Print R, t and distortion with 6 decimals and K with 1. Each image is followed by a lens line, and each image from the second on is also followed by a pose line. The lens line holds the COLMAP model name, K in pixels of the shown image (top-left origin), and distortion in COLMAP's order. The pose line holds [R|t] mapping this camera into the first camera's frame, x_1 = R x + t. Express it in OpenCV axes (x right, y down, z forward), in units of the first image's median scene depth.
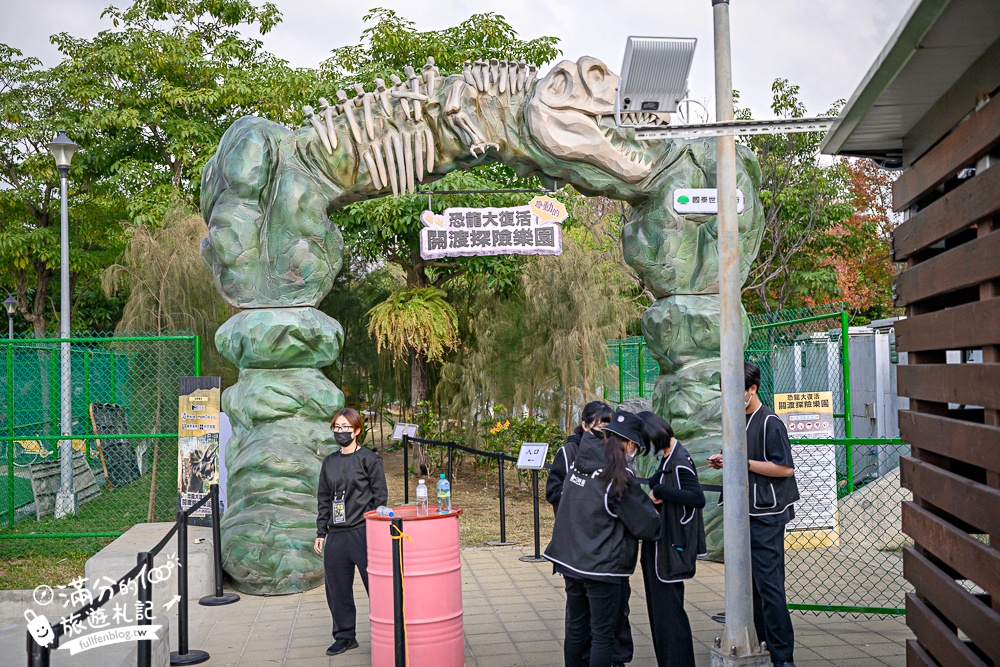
lens RADIAL K [[1074.6, 0, 499.8], [0, 1074.6, 351.6], [0, 0, 1]] dist [-0.000889, -0.002667]
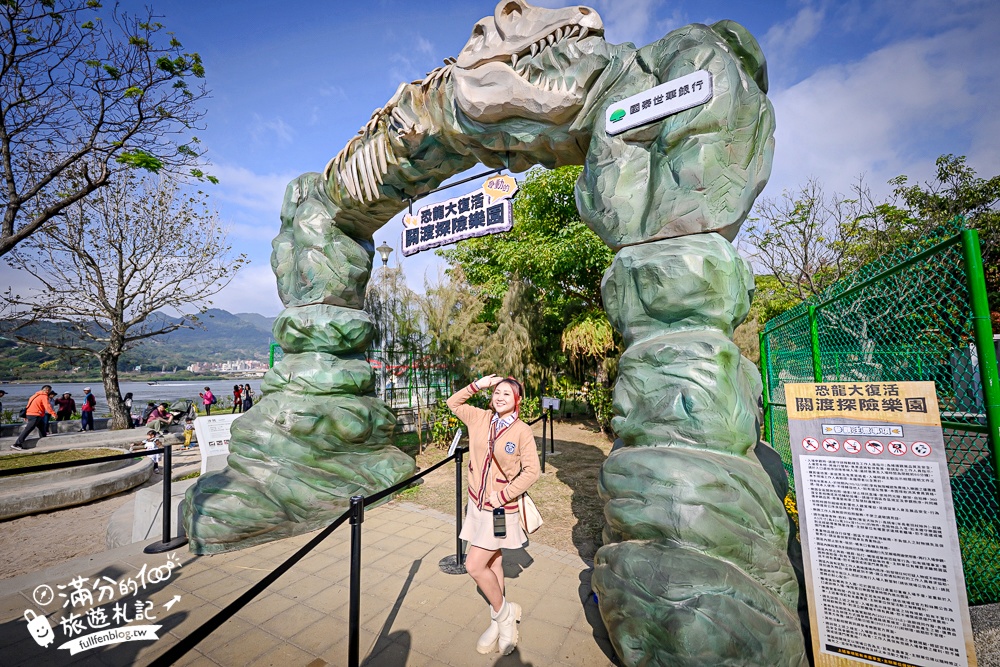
lens RADIAL K [[395.4, 0, 500.0], [0, 395.4, 333.5], [0, 0, 1]] dist [-0.000841, -0.000159]
pose [[0.802193, -0.048324, -0.595106, 0.259233], [0.003327, 0.997066, -0.076479, 0.028707], [0.597055, 0.059371, 0.800000, 0.739097]]
